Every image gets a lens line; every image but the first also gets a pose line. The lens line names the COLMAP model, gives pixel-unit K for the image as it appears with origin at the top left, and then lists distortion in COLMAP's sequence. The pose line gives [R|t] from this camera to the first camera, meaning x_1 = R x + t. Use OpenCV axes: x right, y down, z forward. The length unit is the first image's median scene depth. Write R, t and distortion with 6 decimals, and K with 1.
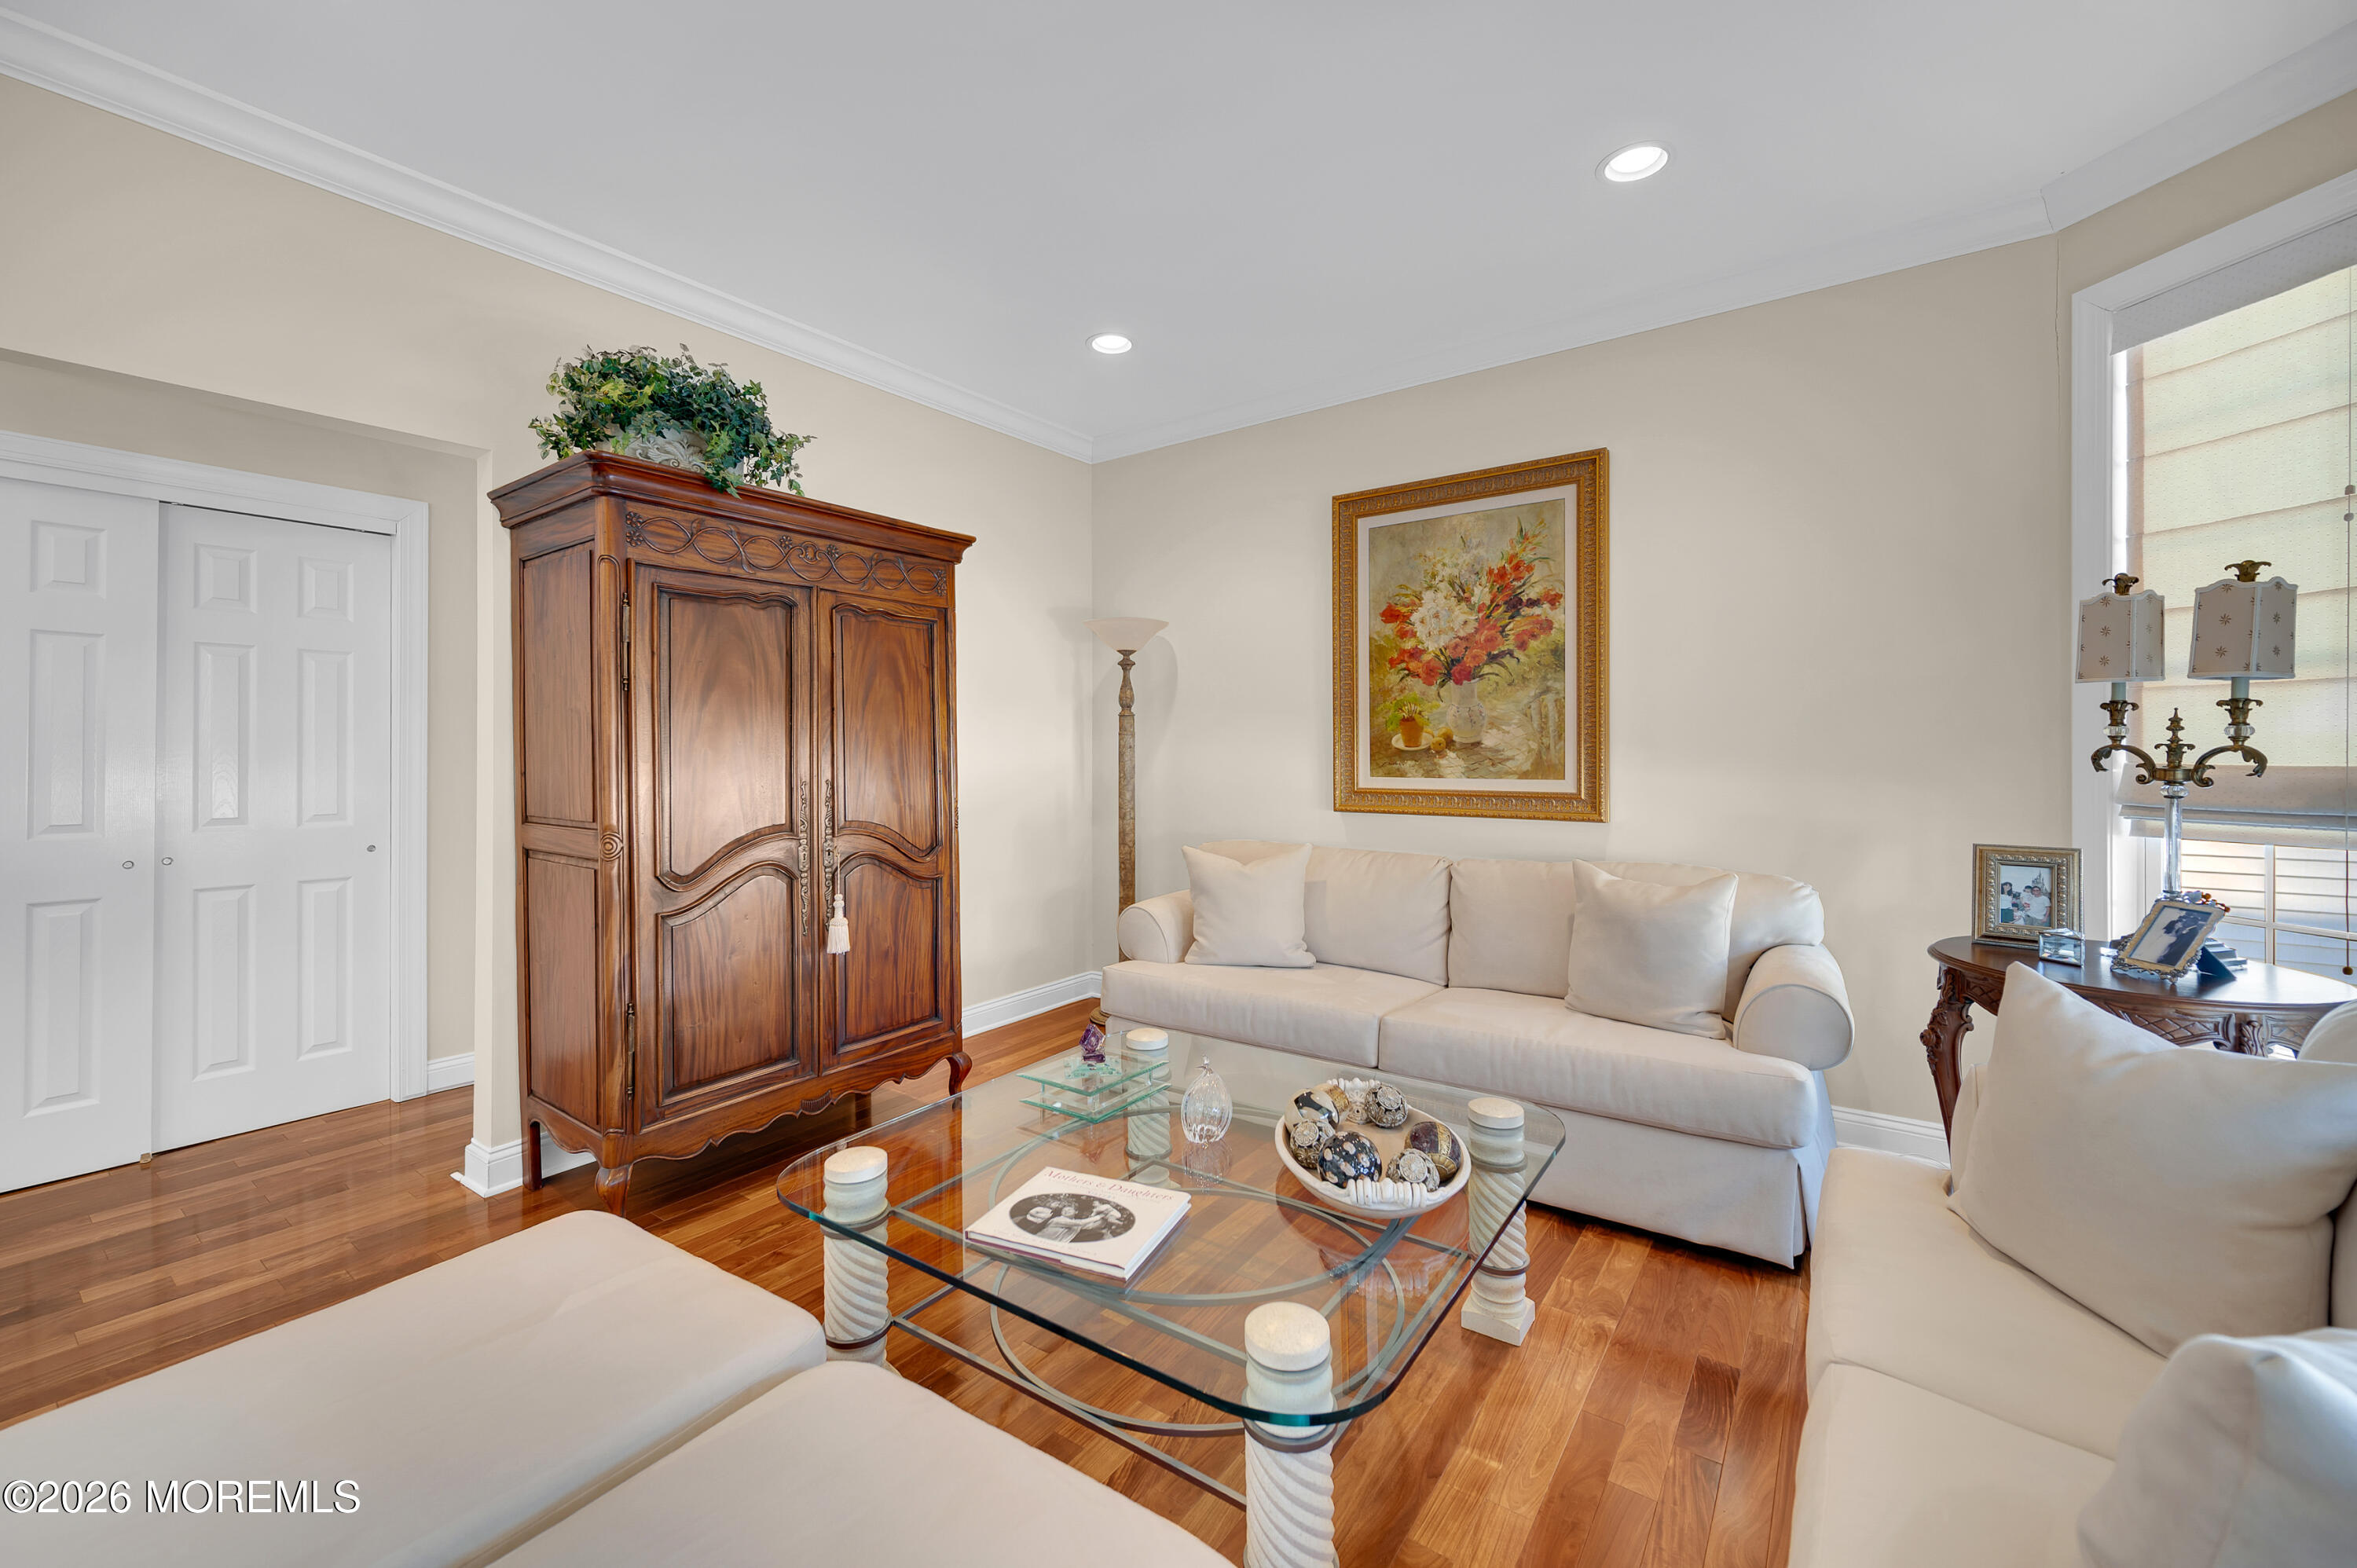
lens RADIAL K [[932.6, 0, 1190.3], [0, 932.6, 778.9], [0, 0, 1]] dist [-0.001712, 0.000044]
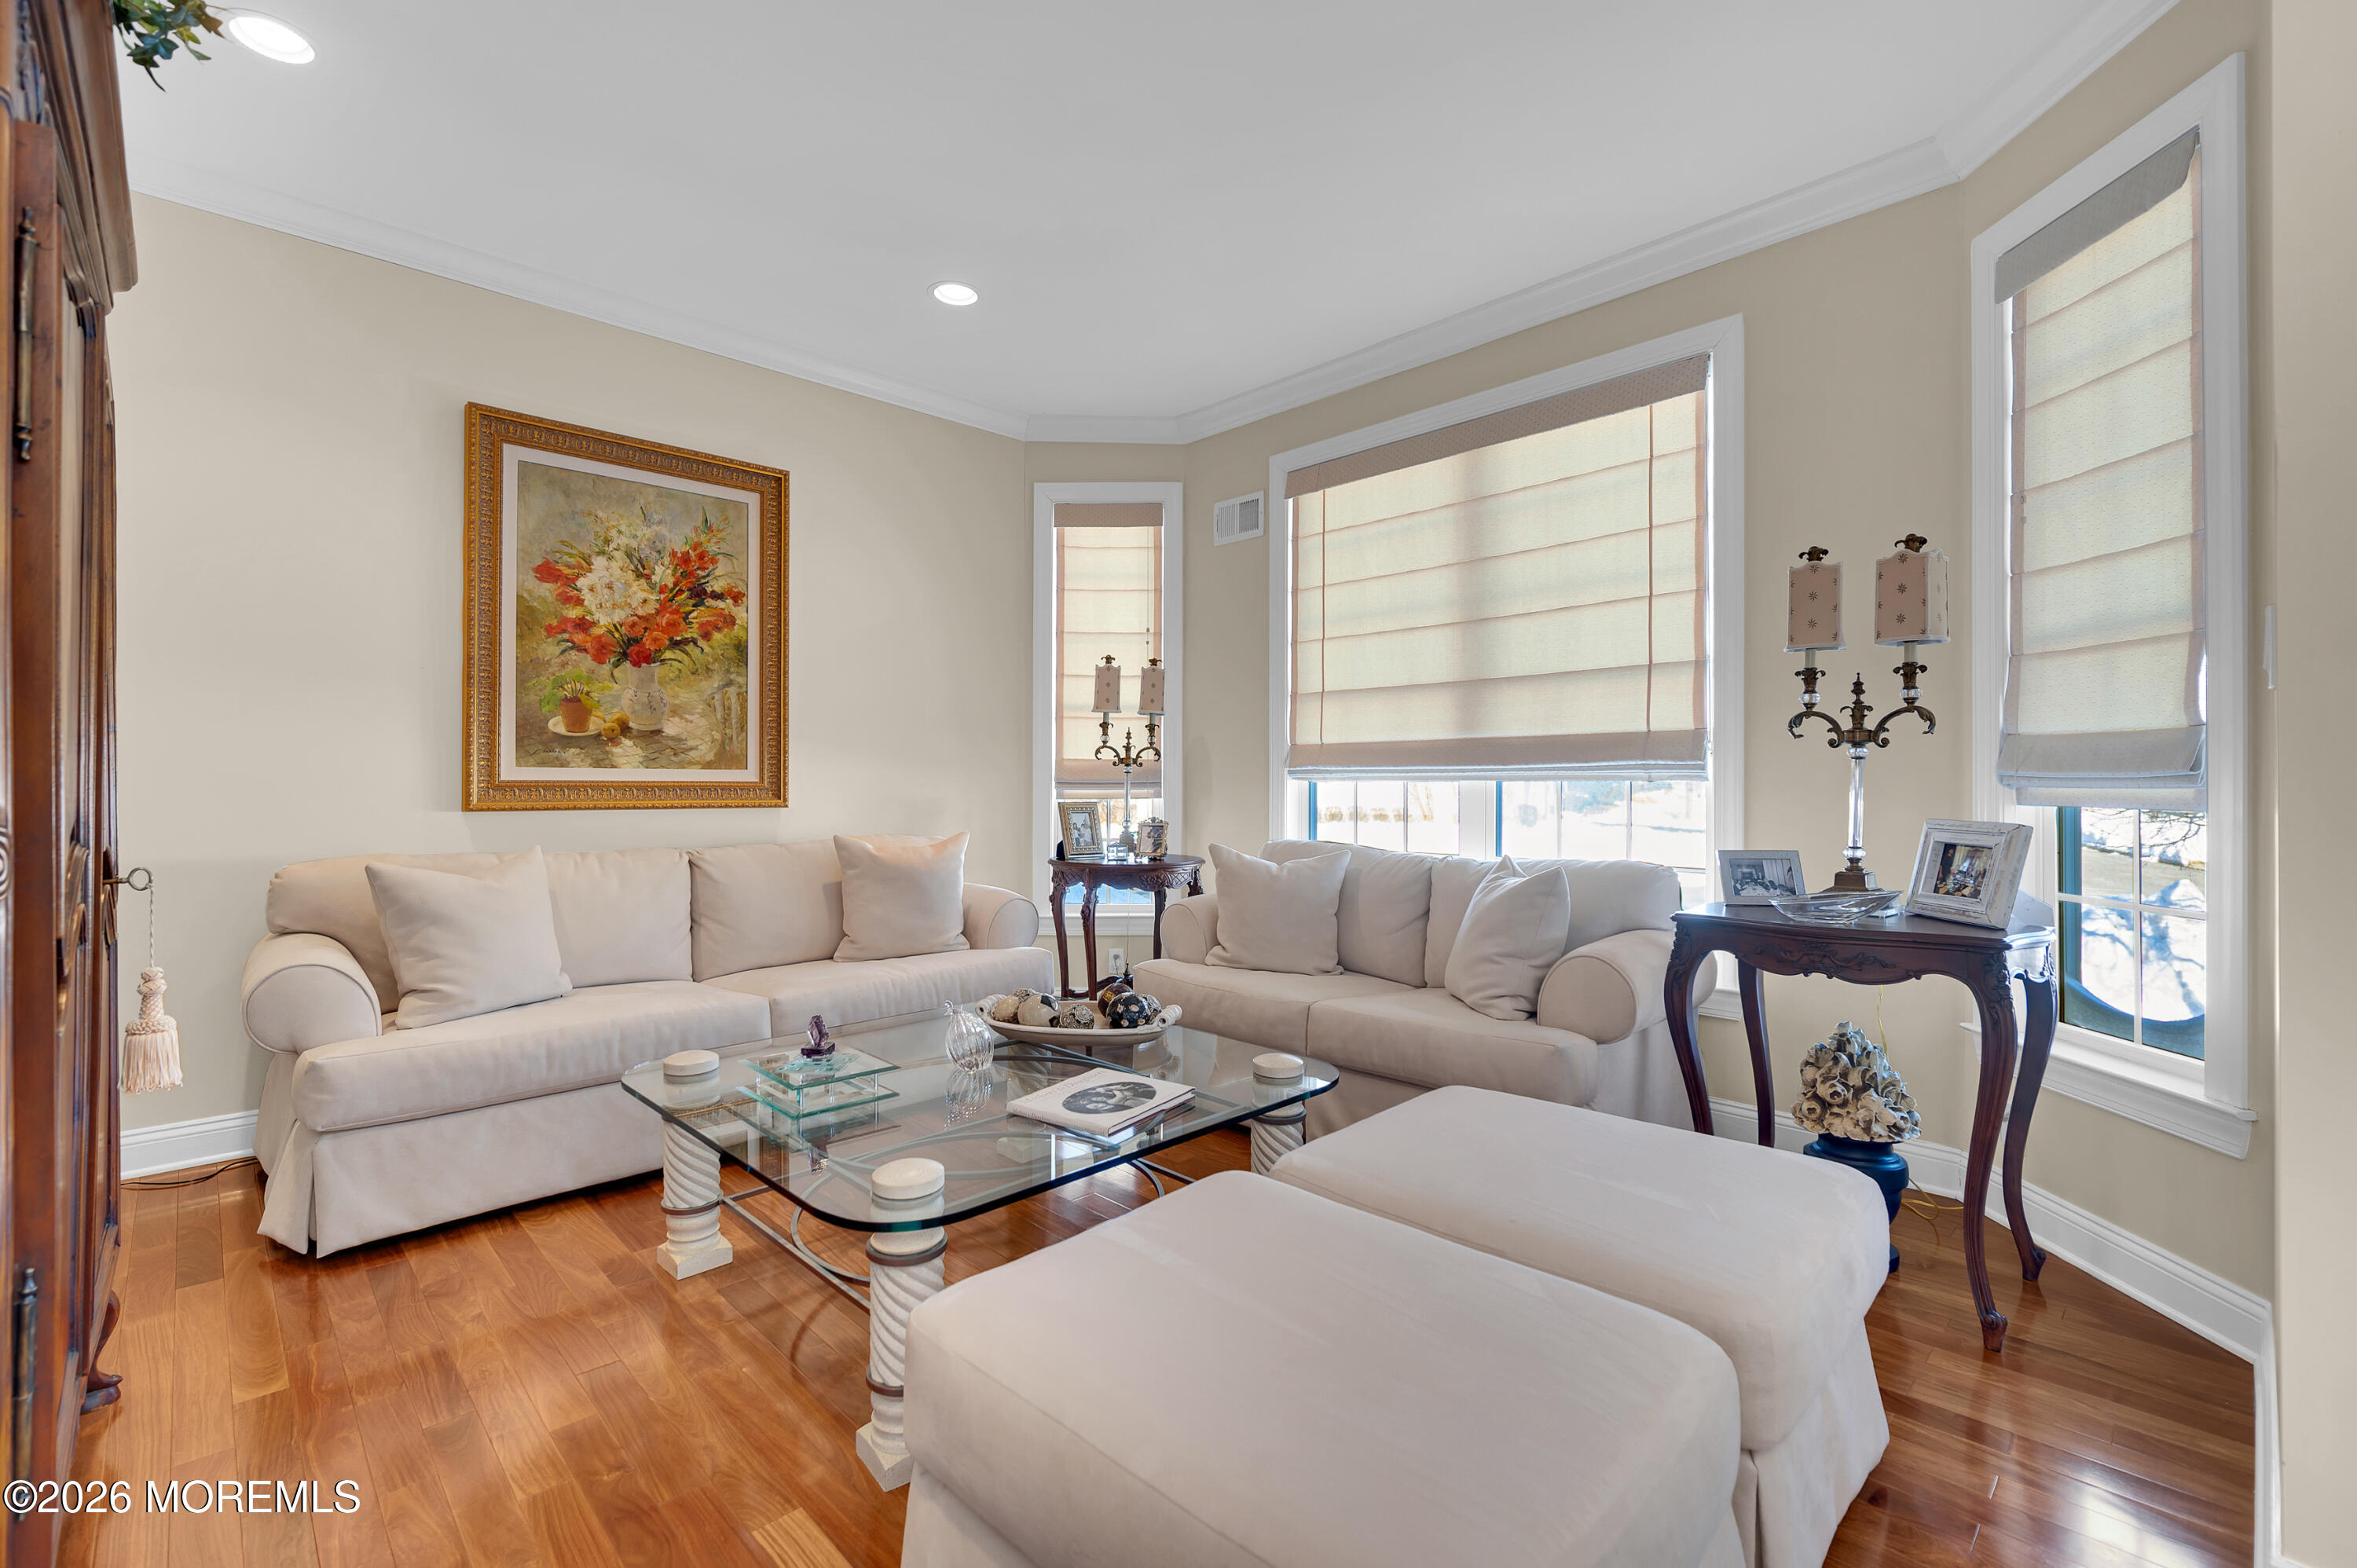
lens RADIAL K [[1027.5, 0, 1181.3], [0, 1027.5, 804.4], [0, 0, 1]] dist [0.002422, 0.000175]
pose [[0.177256, -0.020946, 0.983942, -0.633058], [0.022553, 0.999597, 0.017216, 0.030356], [-0.983906, 0.019140, 0.177657, 0.296949]]
